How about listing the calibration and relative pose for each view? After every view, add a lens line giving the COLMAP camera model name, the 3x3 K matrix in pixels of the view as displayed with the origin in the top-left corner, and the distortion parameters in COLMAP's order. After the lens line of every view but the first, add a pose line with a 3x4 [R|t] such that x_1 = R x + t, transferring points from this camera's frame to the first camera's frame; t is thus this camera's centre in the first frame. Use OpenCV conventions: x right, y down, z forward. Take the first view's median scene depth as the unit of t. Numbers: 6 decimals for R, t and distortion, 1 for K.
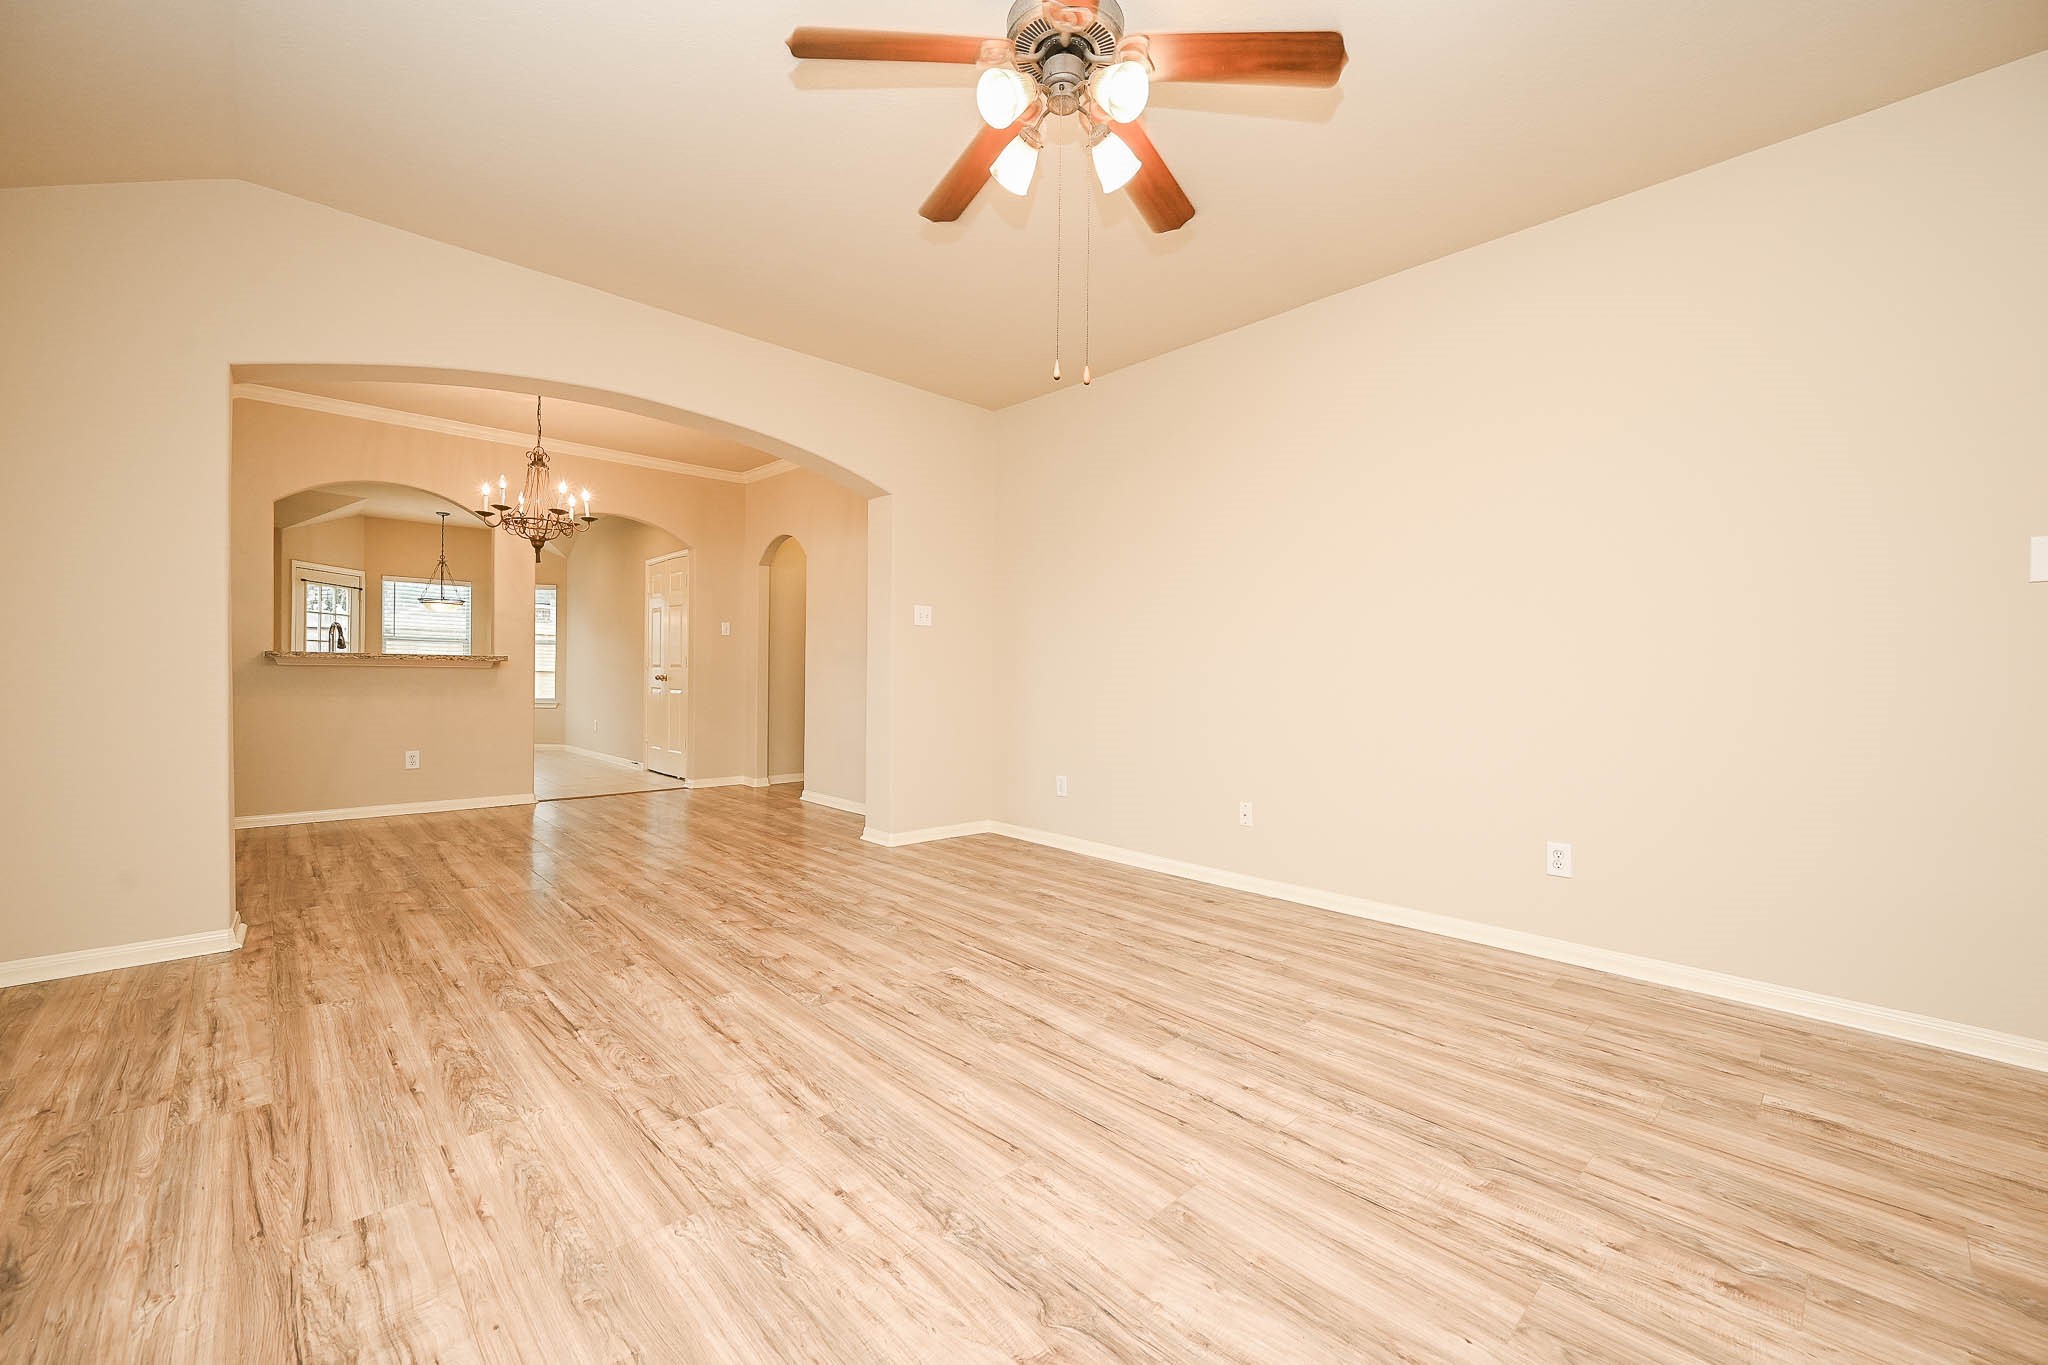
lens RADIAL K [[820.0, 0, 1020.5], [0, 820.0, 672.3], [0, 0, 1]] dist [-0.000327, -0.000058]
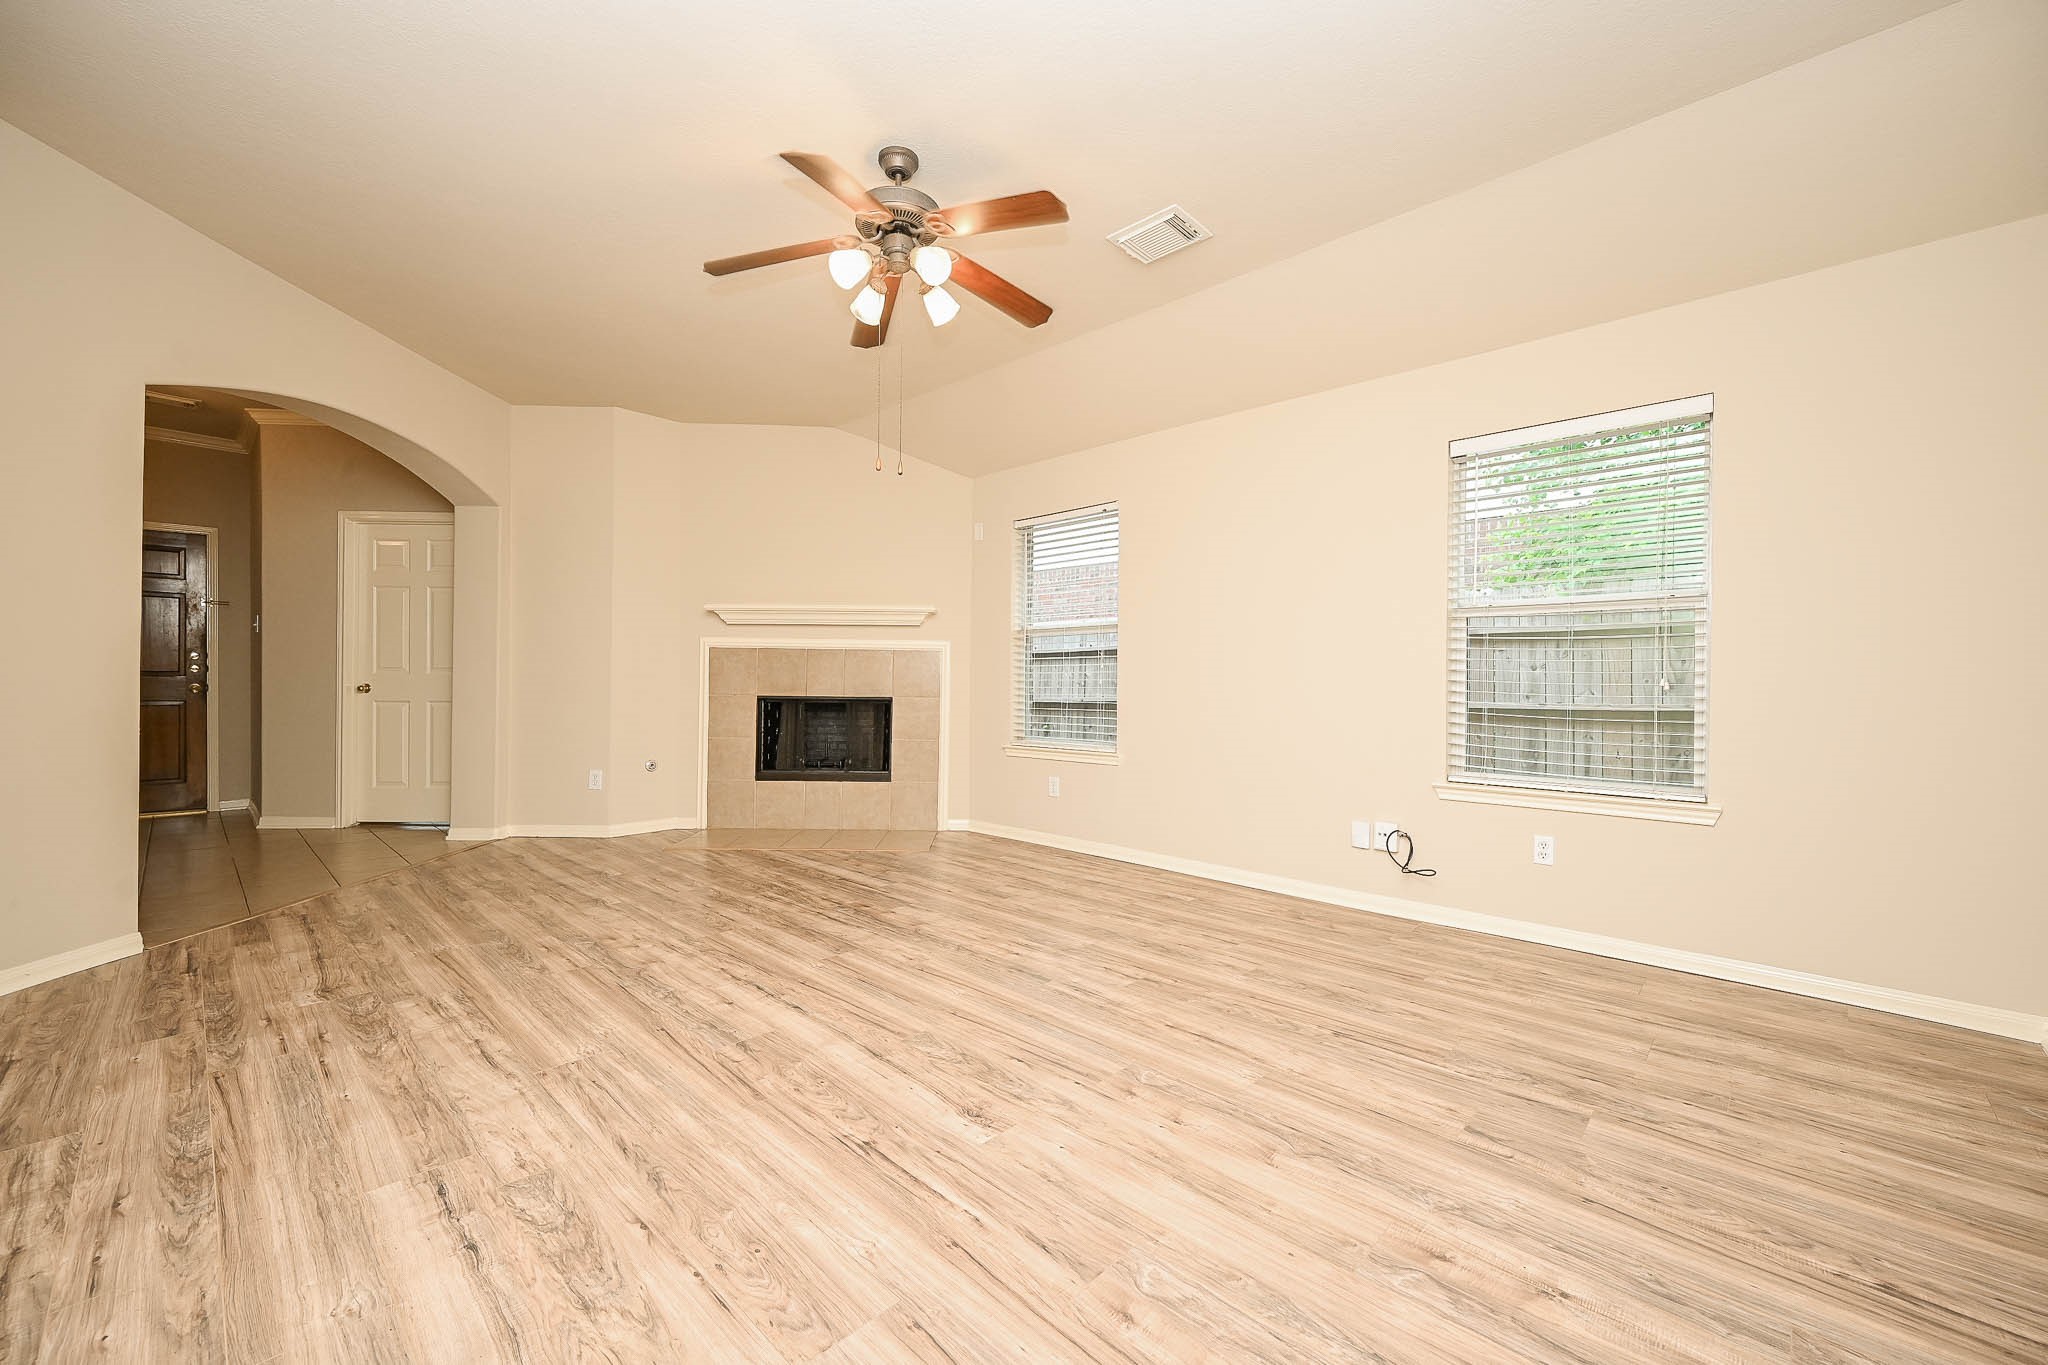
lens RADIAL K [[820.0, 0, 1020.5], [0, 820.0, 672.3], [0, 0, 1]] dist [-0.000327, -0.000058]
pose [[-0.998751, -0.024391, -0.043604, -0.089208], [-0.023881, 0.999641, -0.012184, 0.004081], [0.043886, -0.011127, -0.998975, 1.983015]]
